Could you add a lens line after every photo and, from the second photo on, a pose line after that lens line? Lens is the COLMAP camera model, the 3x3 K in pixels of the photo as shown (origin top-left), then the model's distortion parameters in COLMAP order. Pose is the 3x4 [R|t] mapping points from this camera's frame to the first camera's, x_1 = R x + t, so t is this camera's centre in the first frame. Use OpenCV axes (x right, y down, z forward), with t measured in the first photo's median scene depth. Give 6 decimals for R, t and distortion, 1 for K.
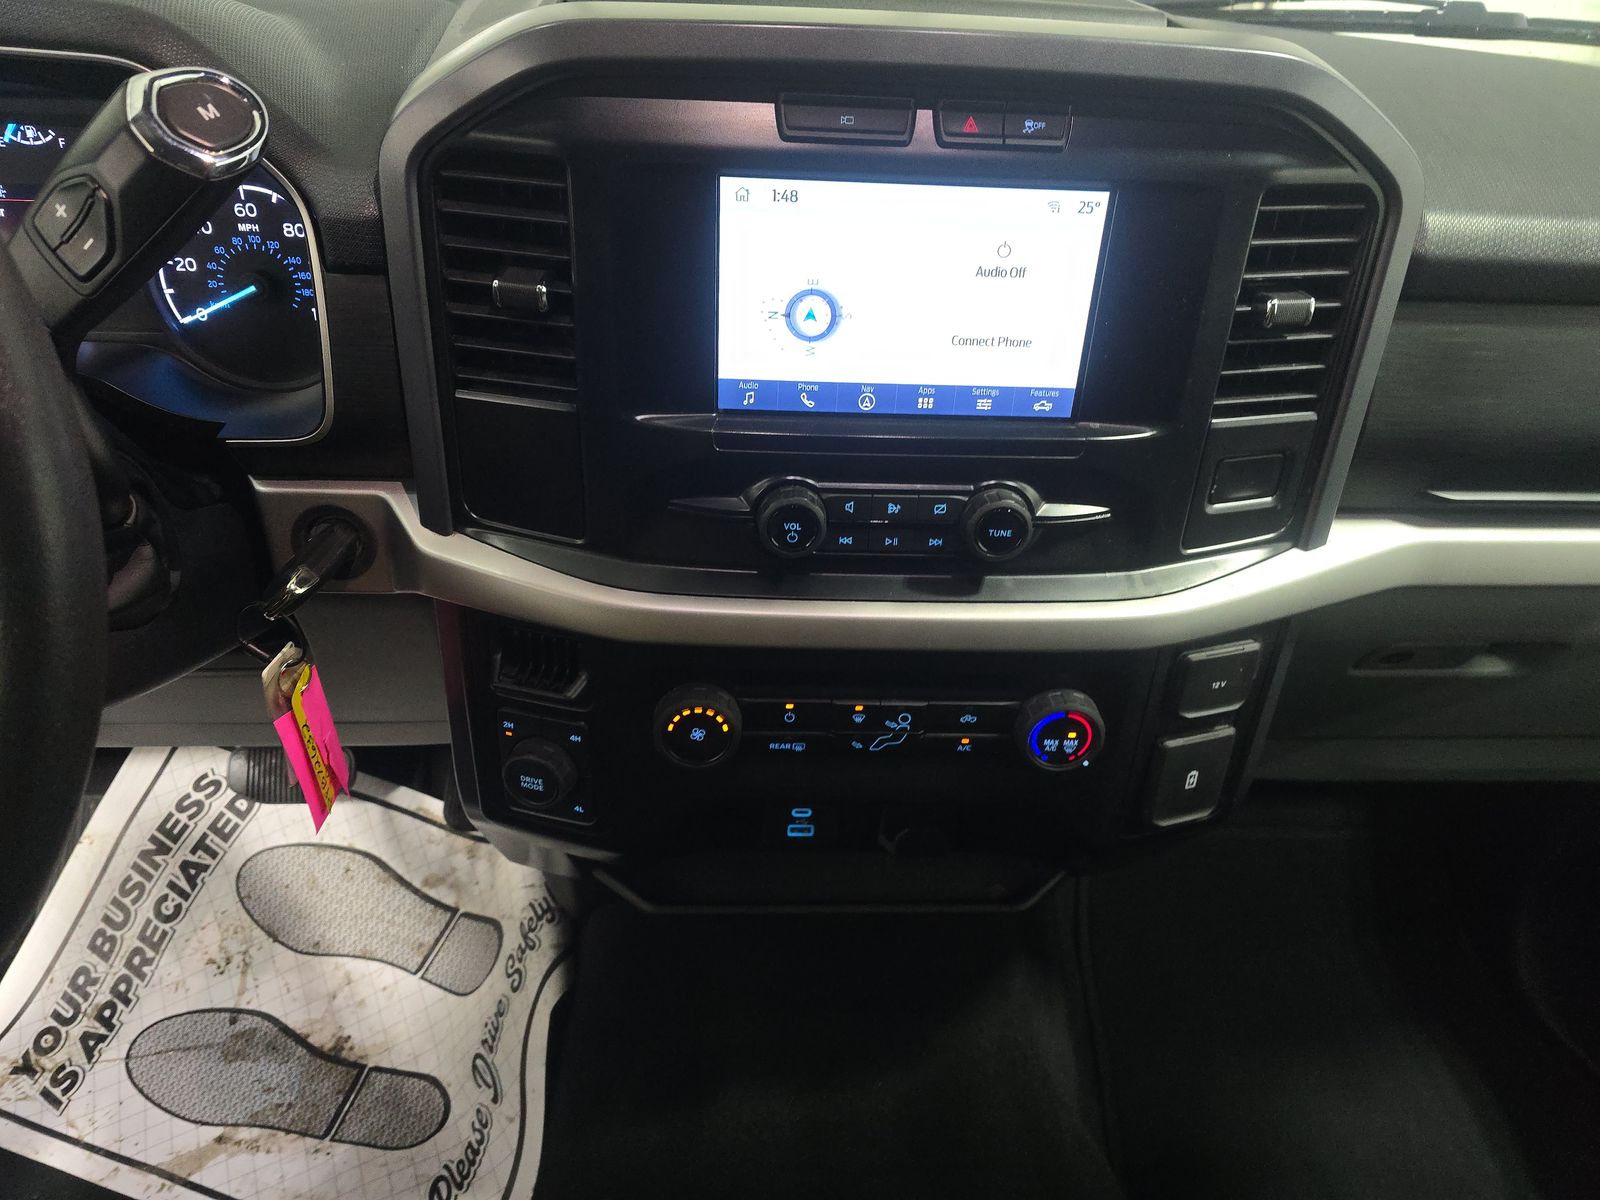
lens RADIAL K [[1064.8, 0, 800.0], [0, 1064.8, 600.0], [0, 0, 1]] dist [0.079106, -0.075804]
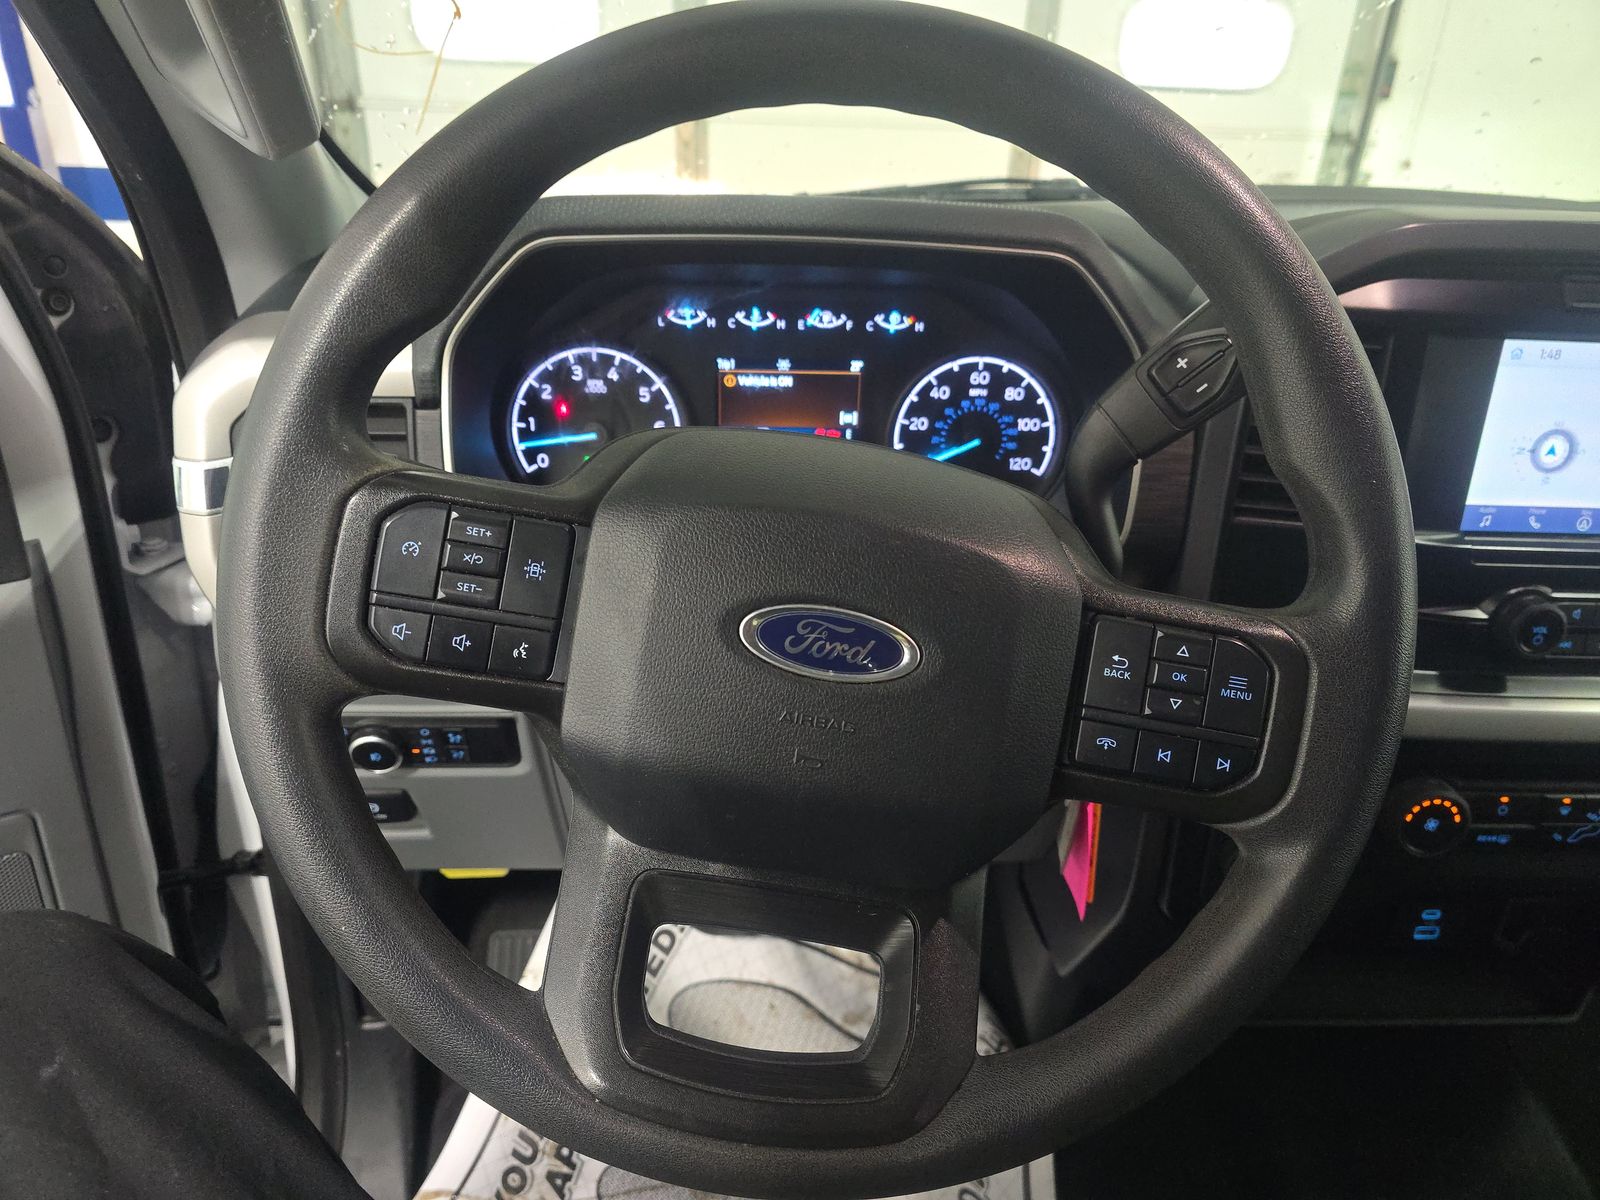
lens RADIAL K [[1075.6, 0, 800.0], [0, 1075.6, 600.0], [0, 0, 1]] dist [0.029948, -0.032598]
pose [[0.999975, -0.006767, -0.002141, -0.697795], [0.006314, 0.985898, -0.167227, 0.076115], [0.003242, 0.167209, 0.985916, -0.125245]]
